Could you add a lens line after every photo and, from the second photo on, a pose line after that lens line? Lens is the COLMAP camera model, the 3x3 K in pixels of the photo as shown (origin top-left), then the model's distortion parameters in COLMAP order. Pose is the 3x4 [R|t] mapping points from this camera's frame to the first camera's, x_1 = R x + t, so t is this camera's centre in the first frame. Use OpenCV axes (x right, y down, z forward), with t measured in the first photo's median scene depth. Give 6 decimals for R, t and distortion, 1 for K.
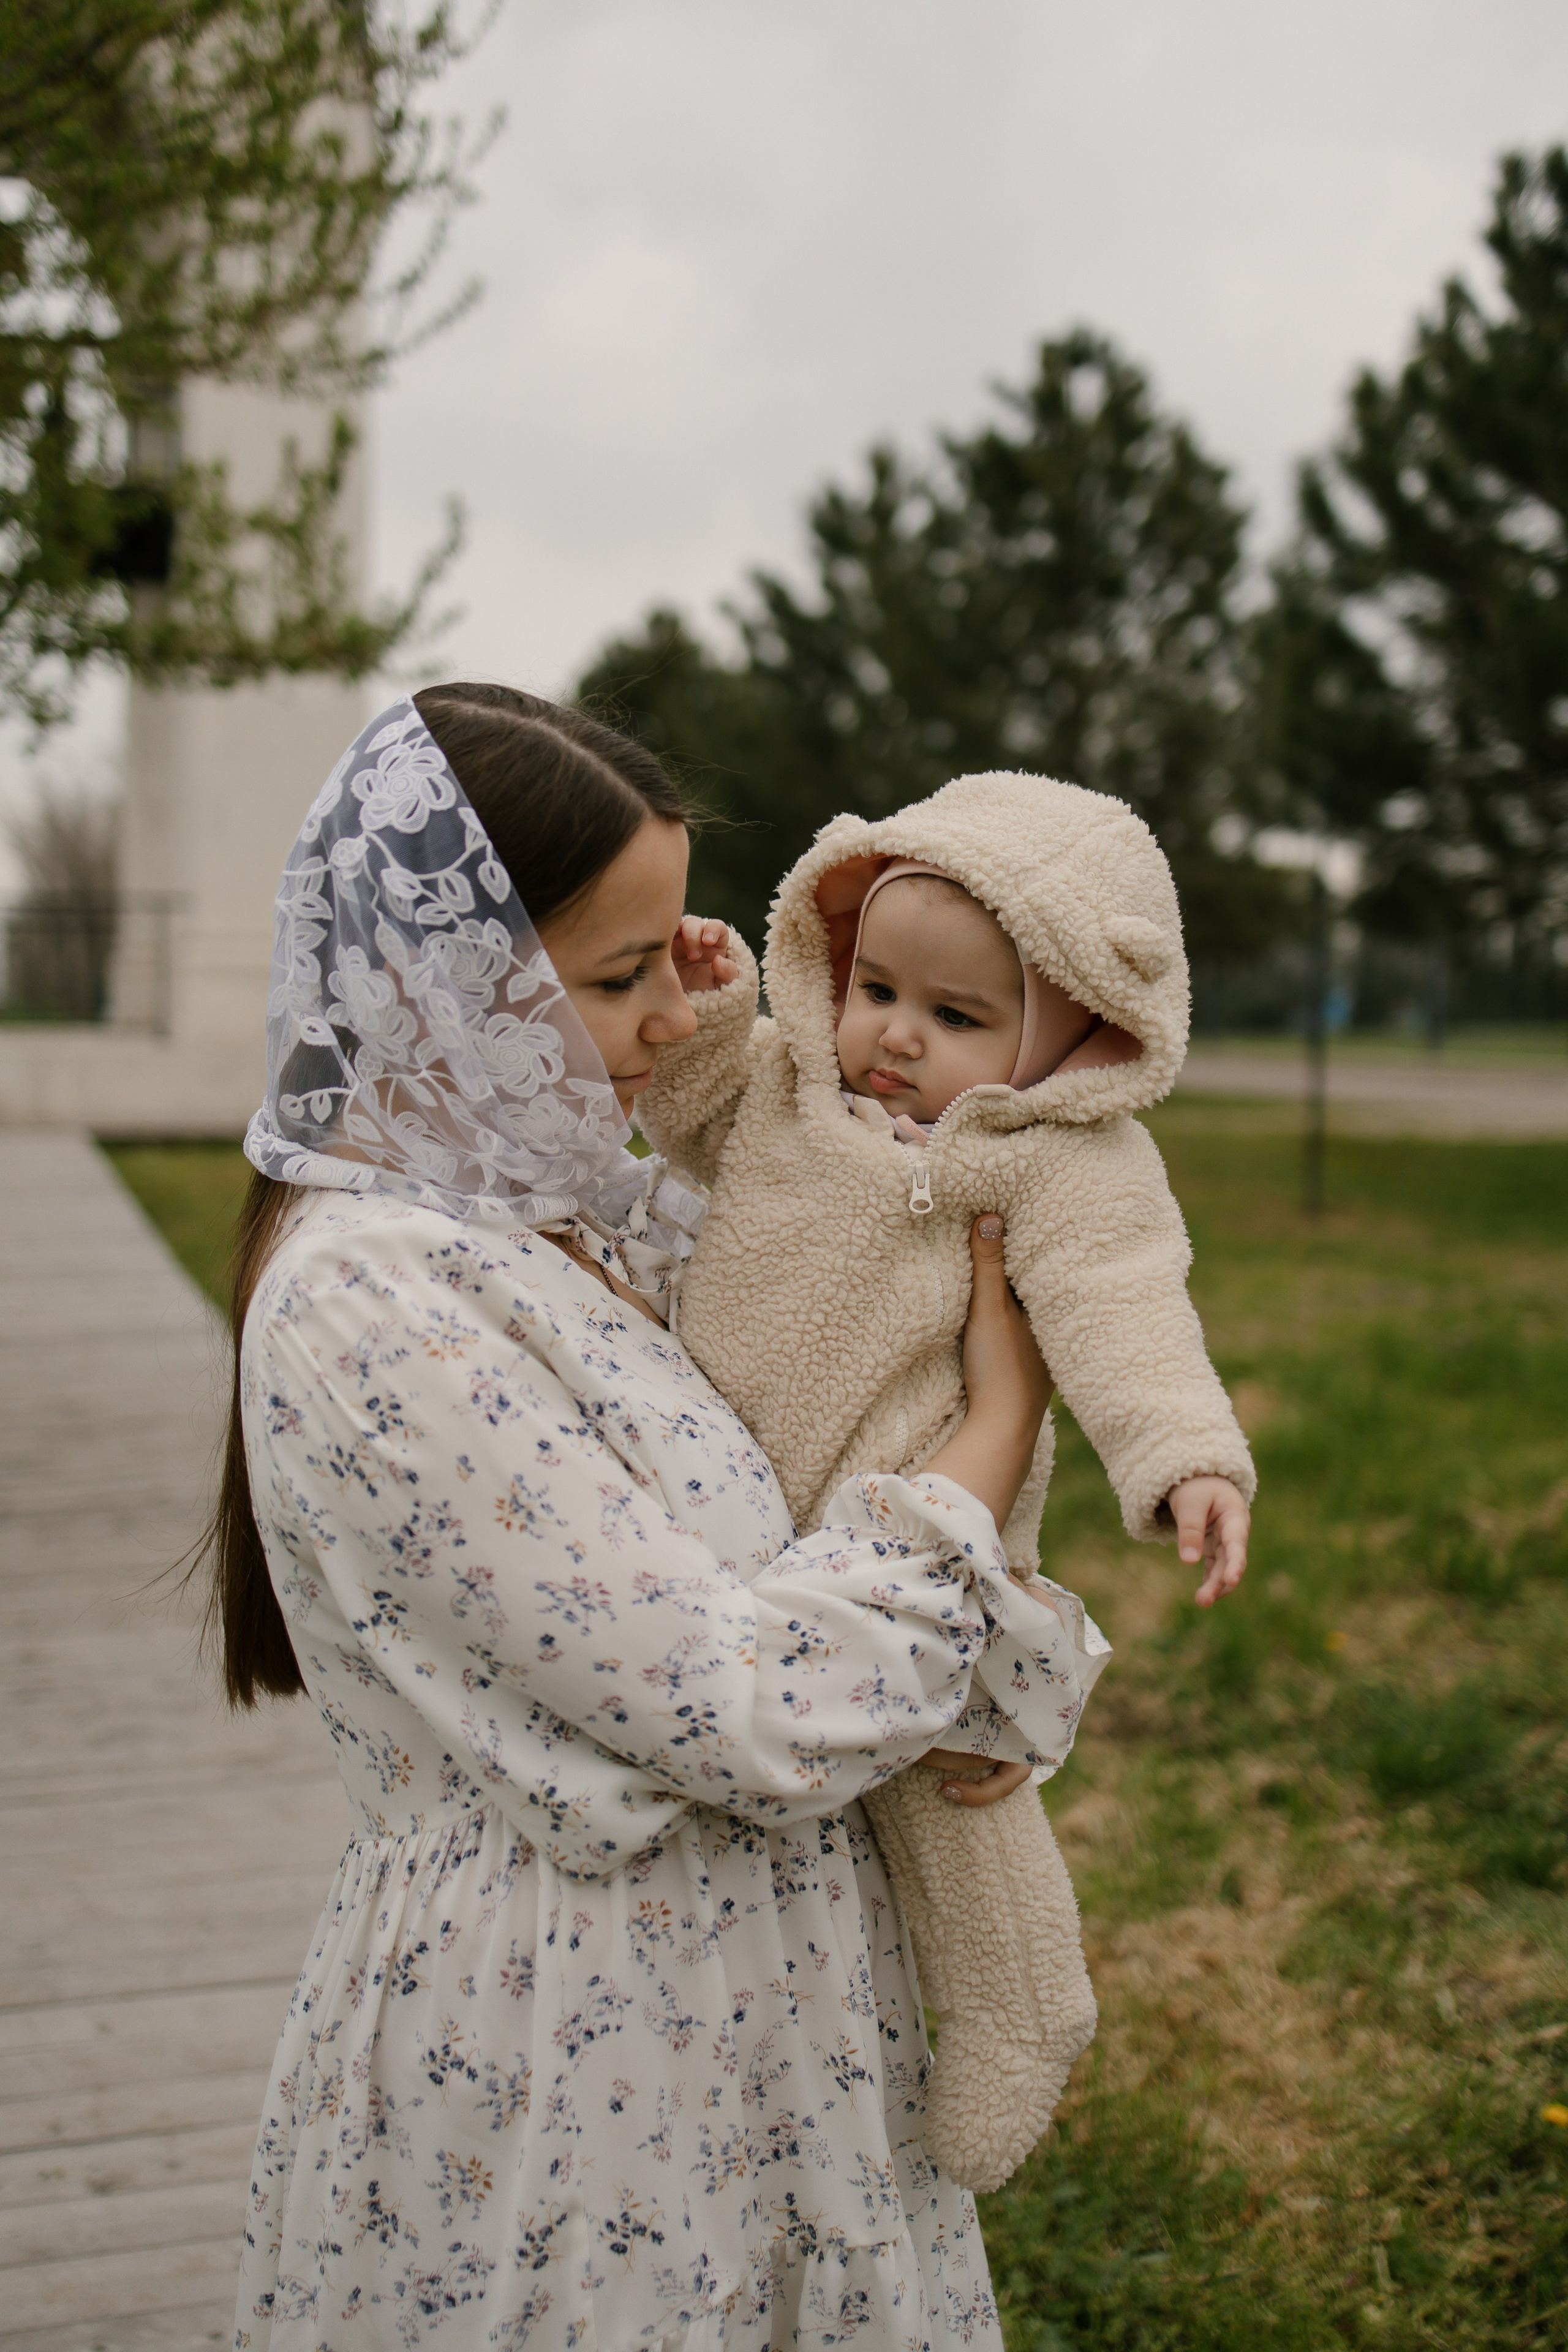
lens RADIAL K [[2412.2, 0, 772.4], [0, 2412.2, 1122.2], [0, 0, 1]] dist [0.025460, 0.000000]
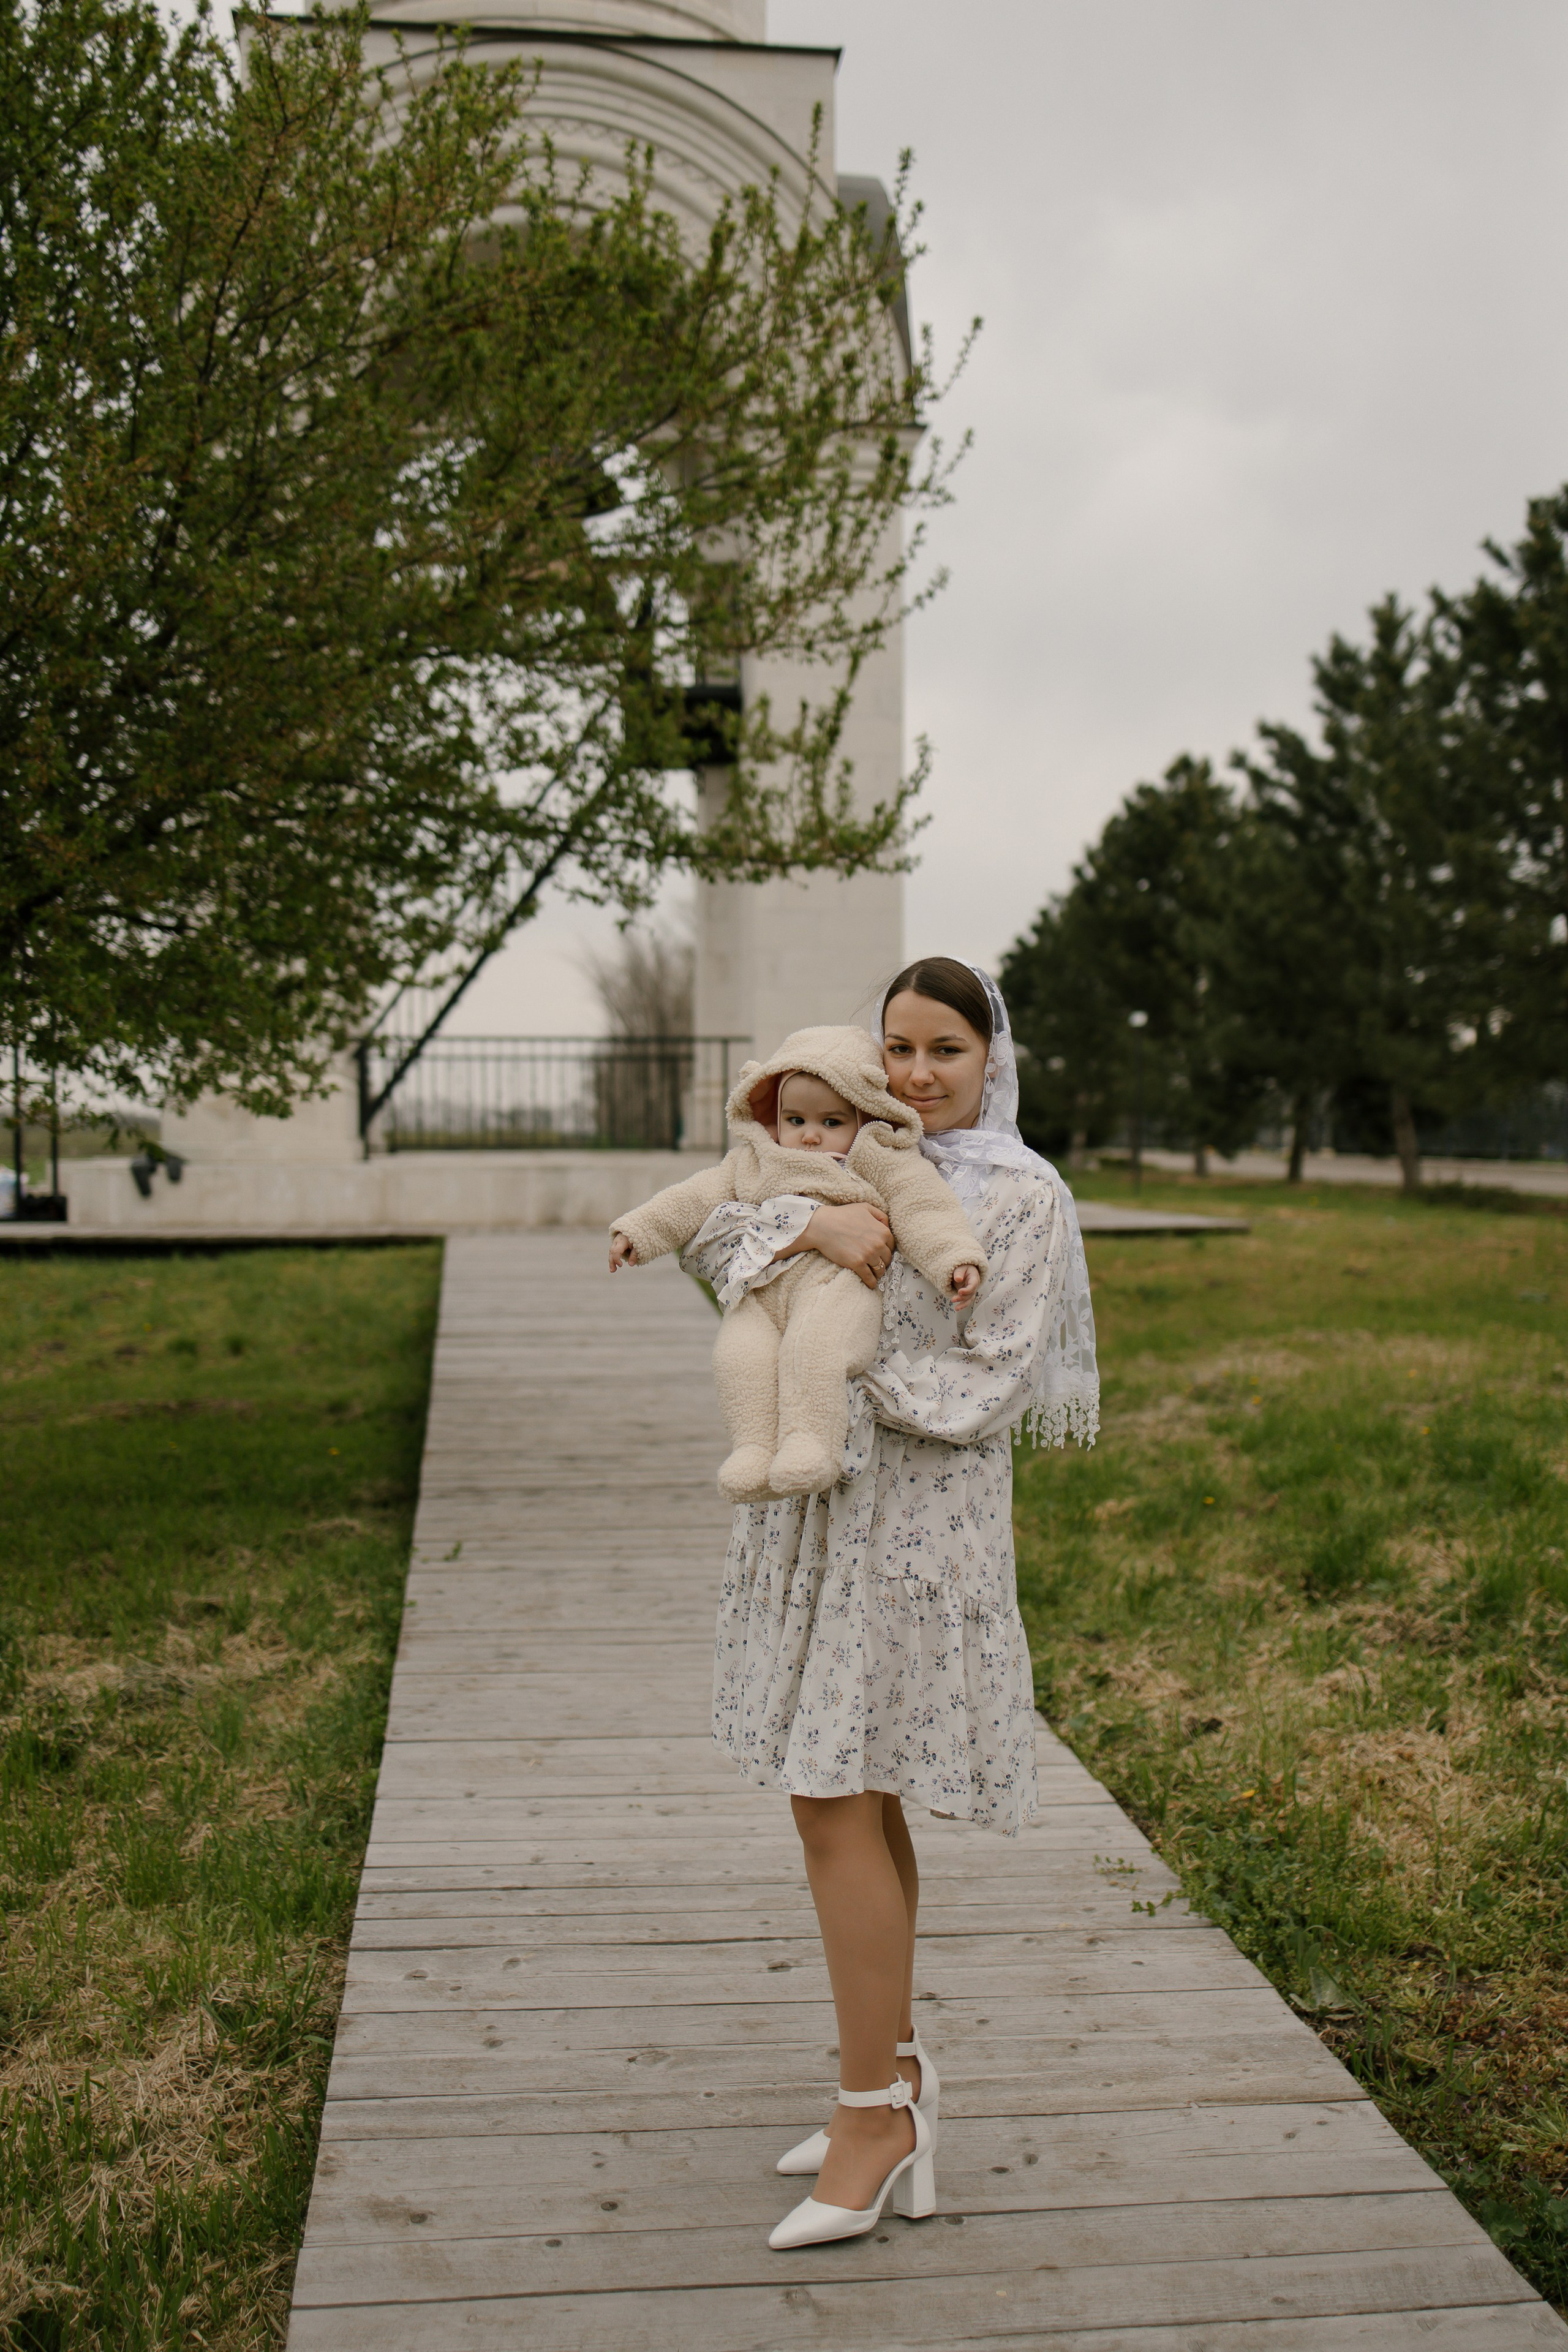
lens RADIAL K [[2412.2, 0, 787.6], [0, 2412.2, 1137.7], [0, 0, 1]] dist [0.025460, 0.000000]
pose [[0.974506, -0.008666, -0.224192, 0.087786], [-0.002376, 0.998799, -0.048936, 0.030506], [0.224347, 0.048221, 0.973316, -0.296850]]
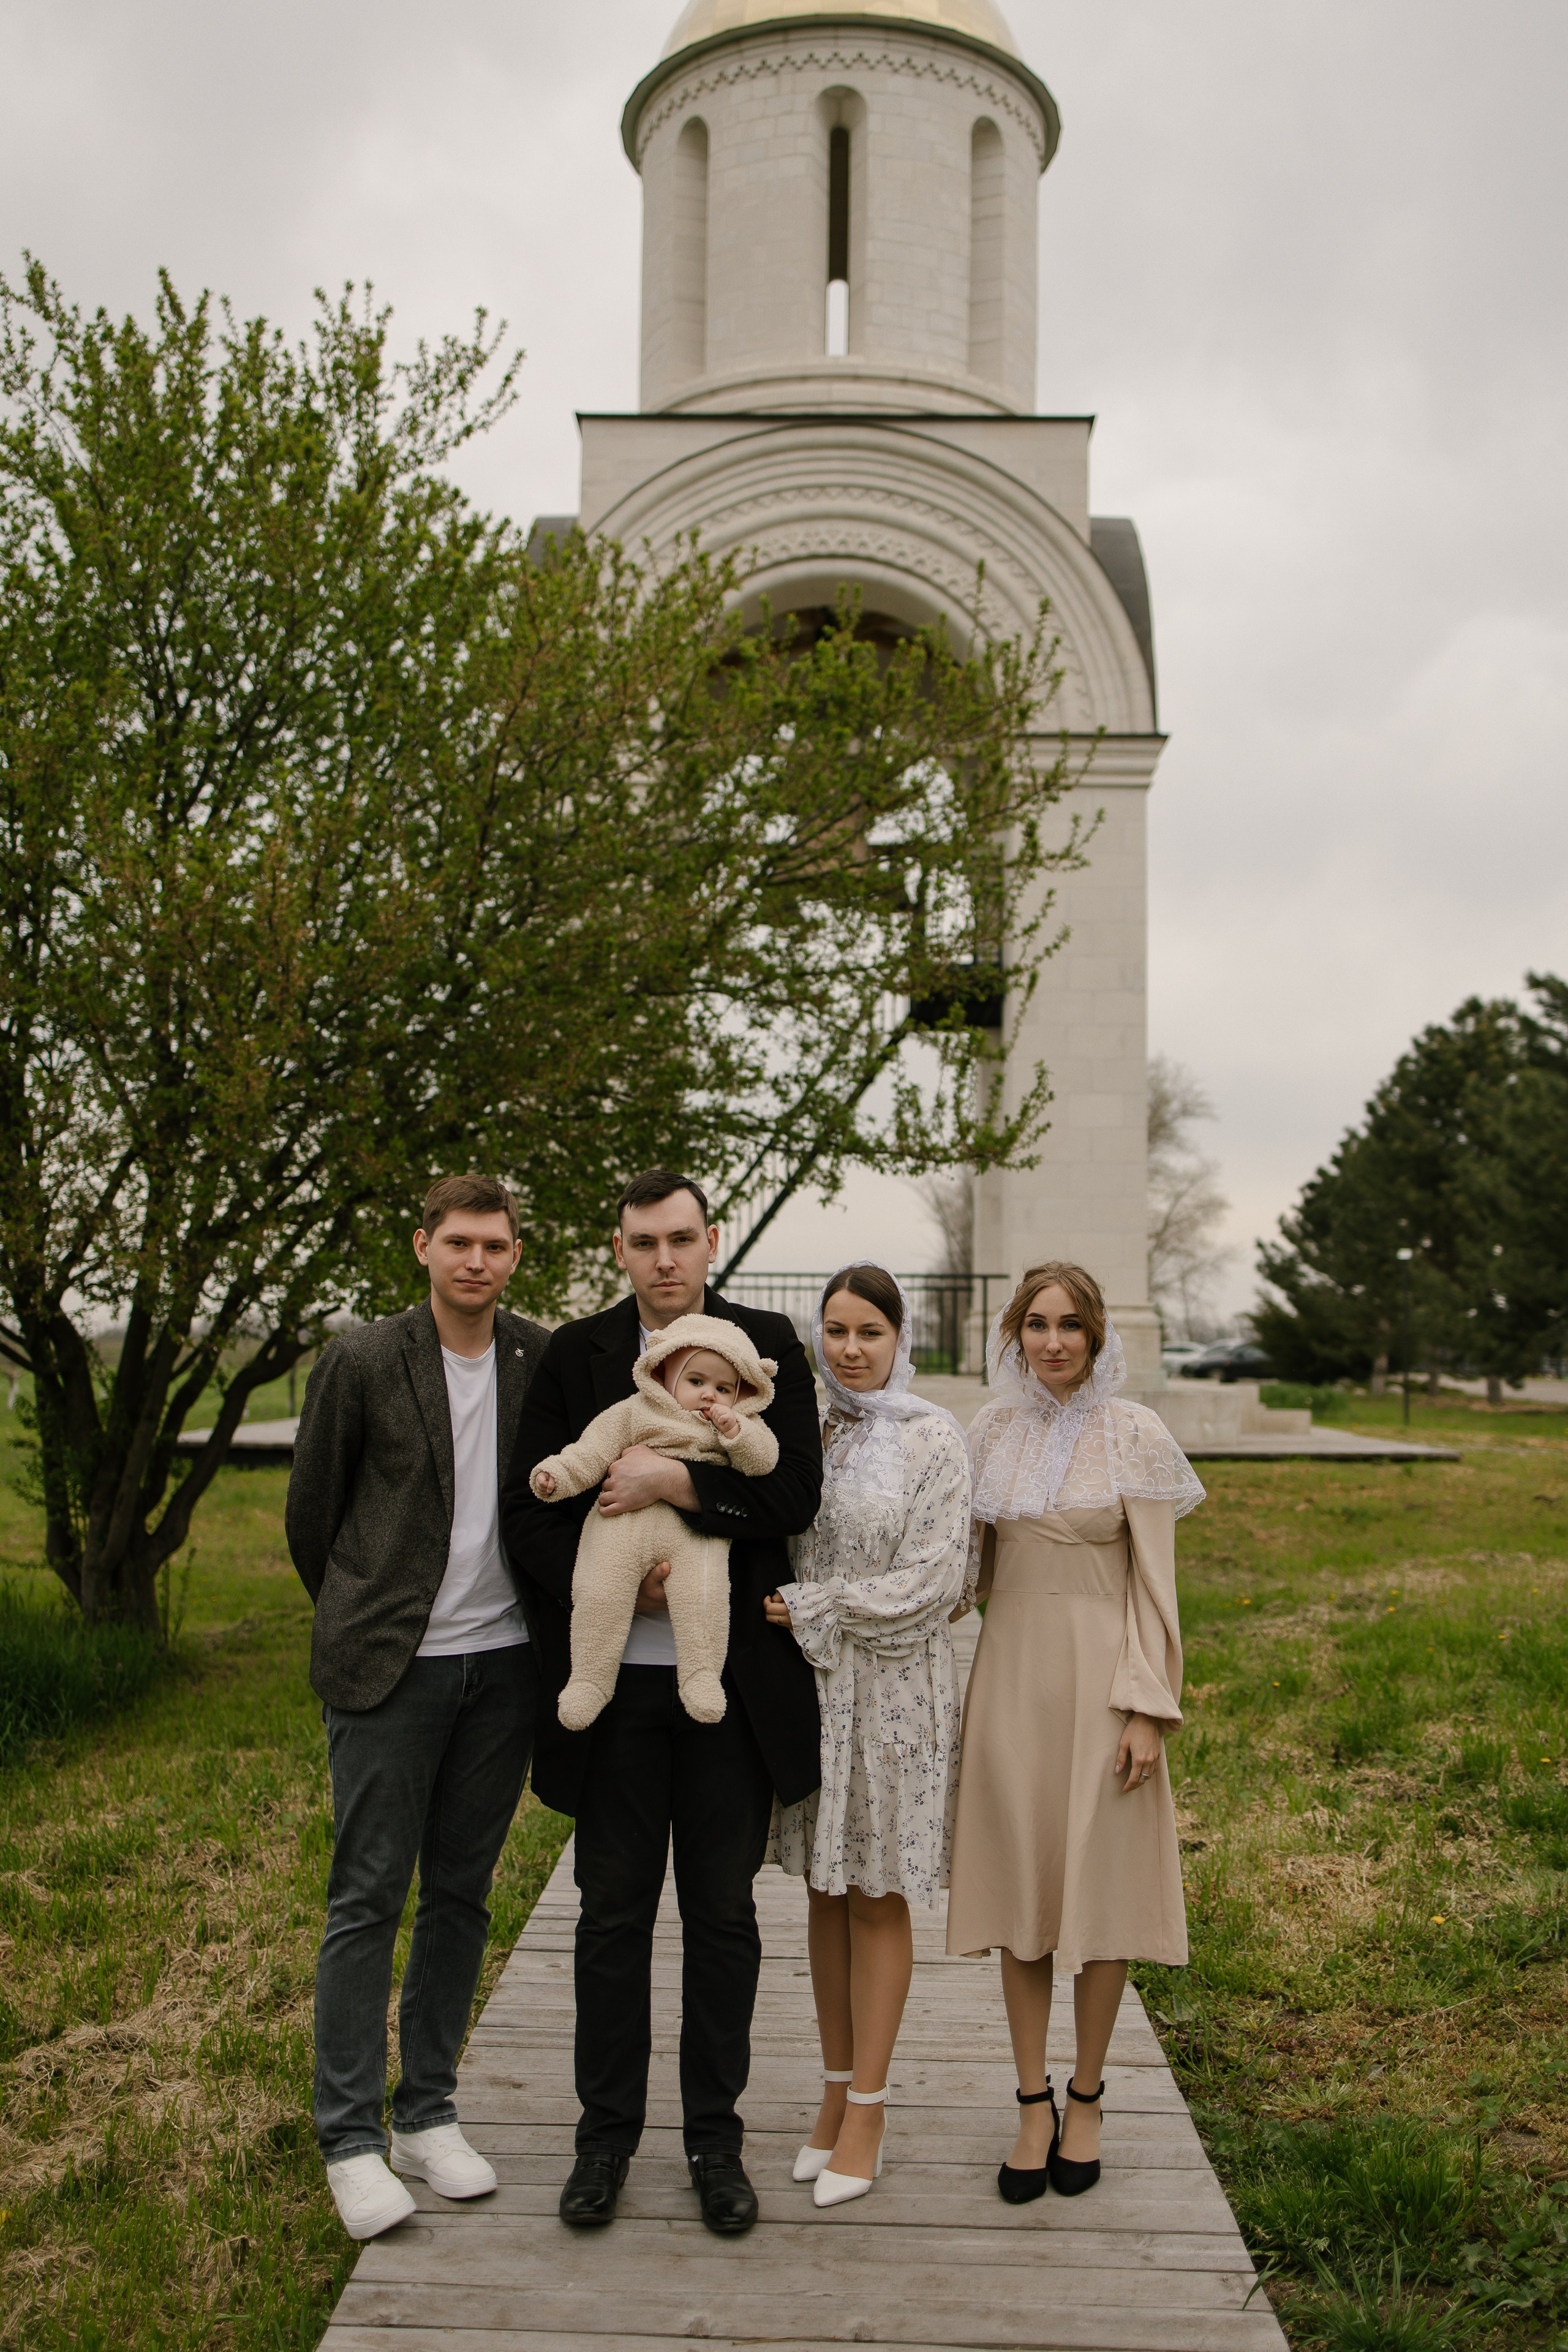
lens RADIAL K [[2338.4, 0, 782.1], [0, 2338.4, 1153.3], [0, 0, 1]] dist [0.006159, 0.000000]
pose [[0.931121, -0.025506, -0.363816, 0.273584], [-0.023943, 0.991125, -0.130761, 0.025033], [0.363922, 0.130465, 0.922247, -0.538831]]
